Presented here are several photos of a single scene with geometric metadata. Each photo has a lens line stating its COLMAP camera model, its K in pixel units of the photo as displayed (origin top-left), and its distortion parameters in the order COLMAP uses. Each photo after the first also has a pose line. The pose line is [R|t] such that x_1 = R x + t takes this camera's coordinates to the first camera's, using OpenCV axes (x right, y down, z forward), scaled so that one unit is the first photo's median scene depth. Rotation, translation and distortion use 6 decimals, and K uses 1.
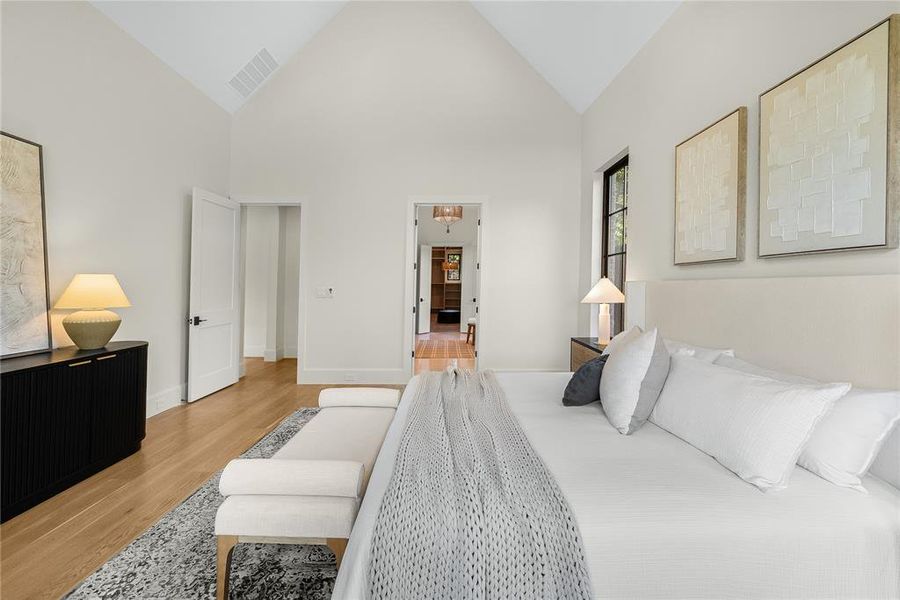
lens RADIAL K [[370.8, 0, 454.4], [0, 370.8, 290.6], [0, 0, 1]] dist [-0.013146, 0.000391]
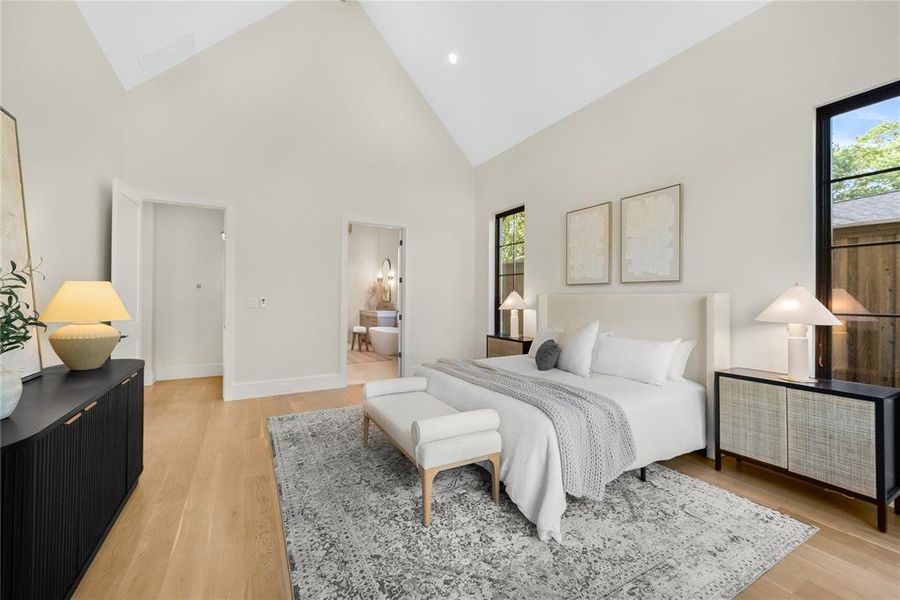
lens RADIAL K [[370.8, 0, 450.2], [0, 370.8, 297.4], [0, 0, 1]] dist [-0.013146, 0.000391]
pose [[0.865434, 0.004113, 0.501005, -0.814091], [0.001834, 0.999934, -0.011377, 0.004117], [-0.501019, 0.010765, 0.865369, -0.198425]]
